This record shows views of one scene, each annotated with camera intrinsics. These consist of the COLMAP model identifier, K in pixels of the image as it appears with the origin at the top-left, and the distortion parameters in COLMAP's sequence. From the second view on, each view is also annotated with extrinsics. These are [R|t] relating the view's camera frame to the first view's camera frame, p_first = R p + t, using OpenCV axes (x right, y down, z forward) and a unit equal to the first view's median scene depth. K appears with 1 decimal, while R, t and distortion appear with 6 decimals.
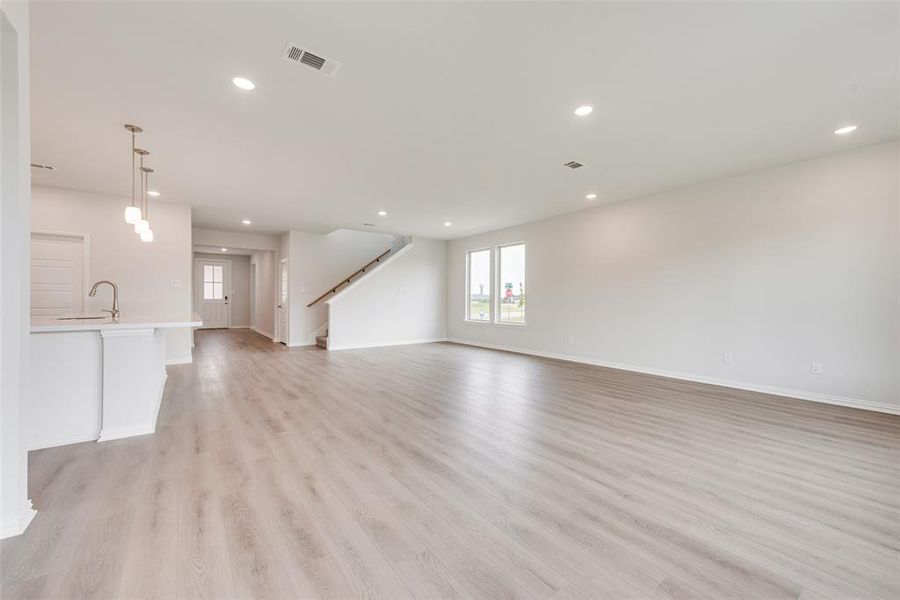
lens RADIAL K [[354.2, 0, 446.7], [0, 354.2, 301.8], [0, 0, 1]] dist [0.013991, -0.000013]
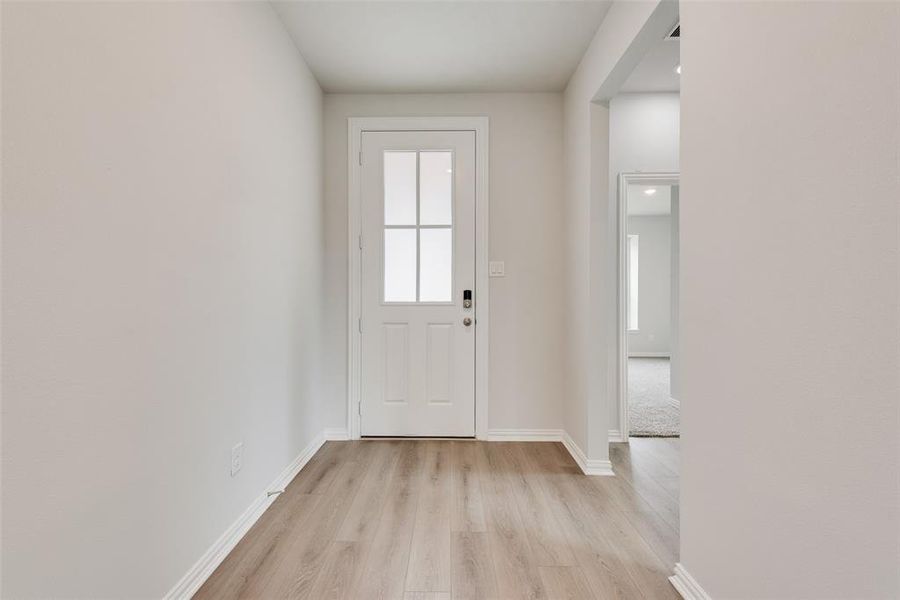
lens RADIAL K [[354.2, 0, 446.7], [0, 354.2, 301.8], [0, 0, 1]] dist [0.013991, -0.000013]
pose [[0.849104, -0.002651, -0.528219, -0.518824], [0.004155, 0.999990, 0.001661, -0.007801], [0.528209, -0.003605, 0.849107, 0.815018]]
